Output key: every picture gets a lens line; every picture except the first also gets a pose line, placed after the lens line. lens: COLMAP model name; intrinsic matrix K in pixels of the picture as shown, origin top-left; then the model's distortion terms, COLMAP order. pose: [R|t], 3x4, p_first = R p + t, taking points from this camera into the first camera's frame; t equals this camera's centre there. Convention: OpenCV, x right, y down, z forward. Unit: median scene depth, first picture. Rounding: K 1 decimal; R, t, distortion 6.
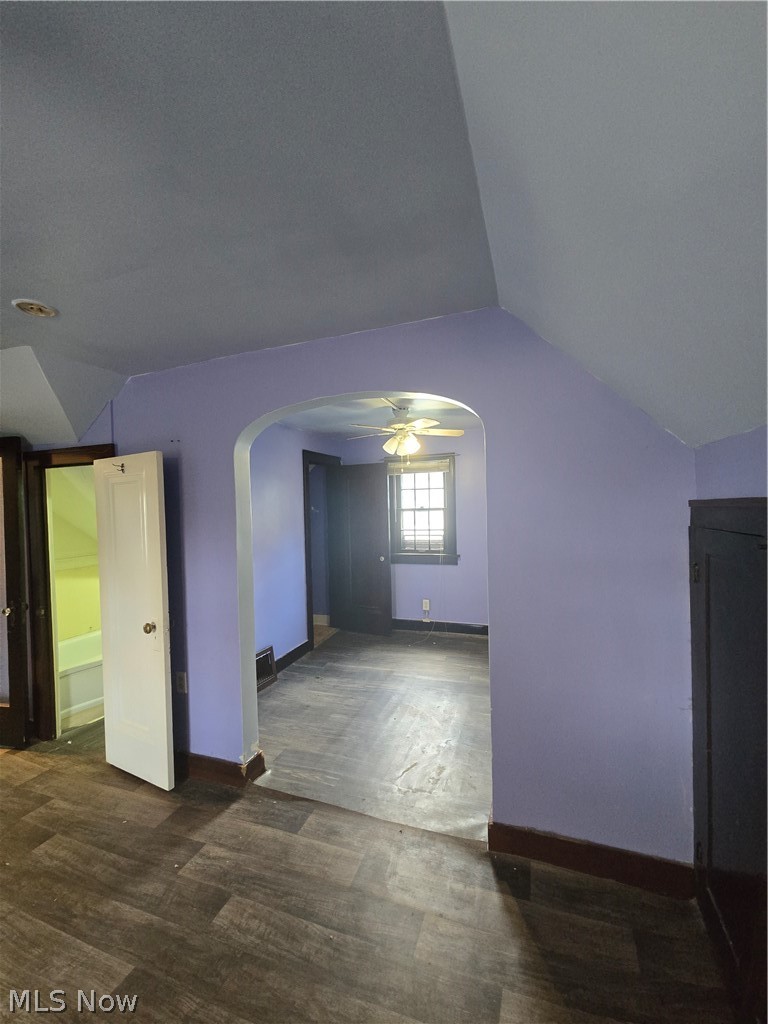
lens RADIAL K [[416.6, 0, 381.4], [0, 416.6, 515.8], [0, 0, 1]] dist [-0.001754, -0.000260]
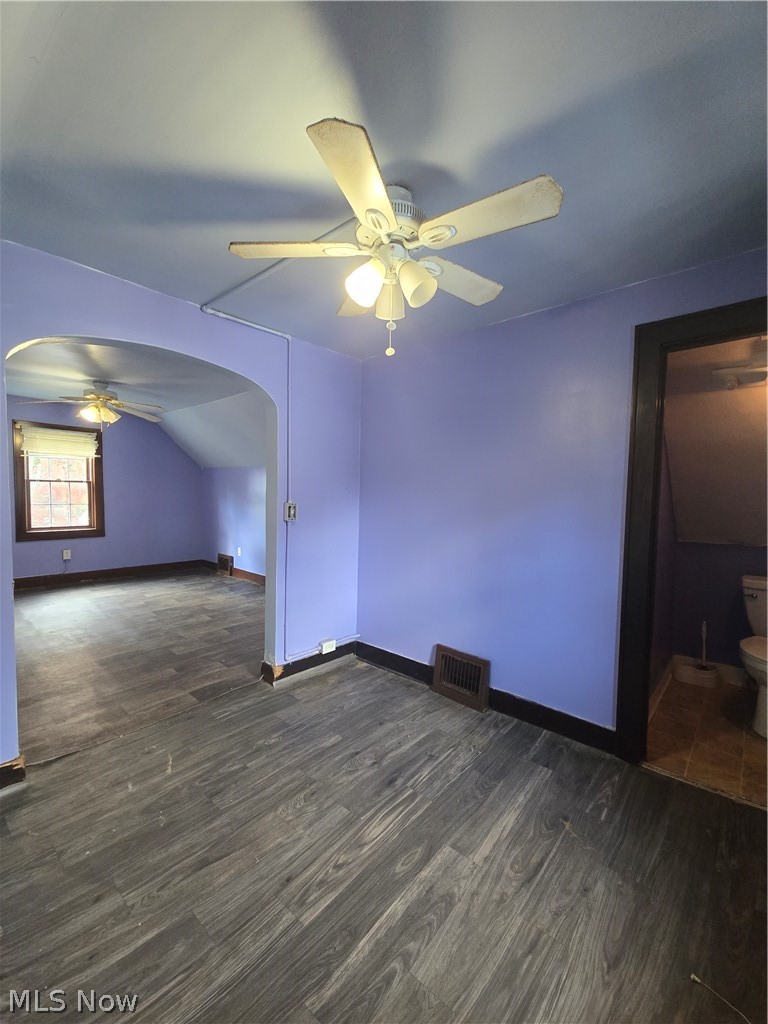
lens RADIAL K [[416.6, 0, 379.3], [0, 416.6, 512.5], [0, 0, 1]] dist [-0.001754, -0.000260]
pose [[-0.382221, 0.057870, -0.922257, 0.442106], [-0.027543, 0.996880, 0.073968, 0.029657], [0.923660, 0.053674, -0.379435, 1.162031]]
